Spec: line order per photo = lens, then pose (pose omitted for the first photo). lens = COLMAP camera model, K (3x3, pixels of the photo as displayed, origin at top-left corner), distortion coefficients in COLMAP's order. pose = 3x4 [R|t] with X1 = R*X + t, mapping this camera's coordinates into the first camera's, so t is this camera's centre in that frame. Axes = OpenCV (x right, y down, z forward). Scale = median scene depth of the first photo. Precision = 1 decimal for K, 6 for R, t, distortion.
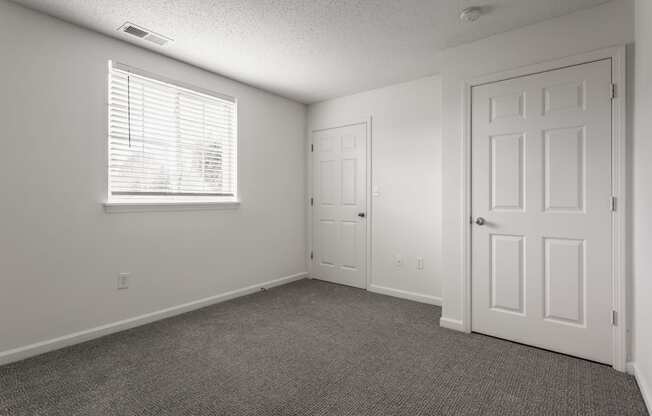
lens RADIAL K [[340.2, 0, 326.0], [0, 340.2, 208.0], [0, 0, 1]] dist [-0.000322, -0.000137]
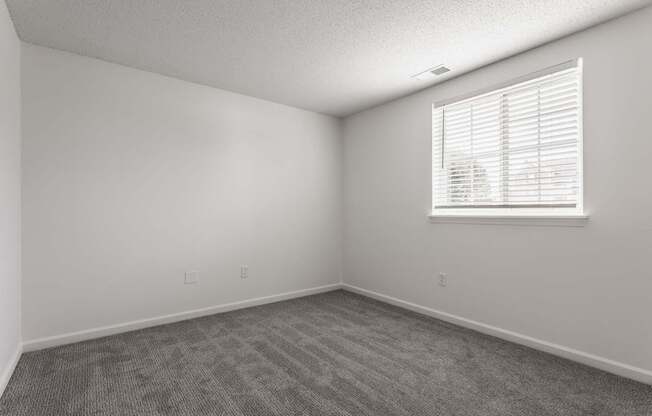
lens RADIAL K [[340.2, 0, 326.0], [0, 340.2, 208.0], [0, 0, 1]] dist [-0.000322, -0.000137]
pose [[-0.326559, -0.002199, -0.945174, 0.626018], [-0.012267, 0.999923, 0.001912, -0.034352], [0.945097, 0.012219, -0.326561, 0.915979]]
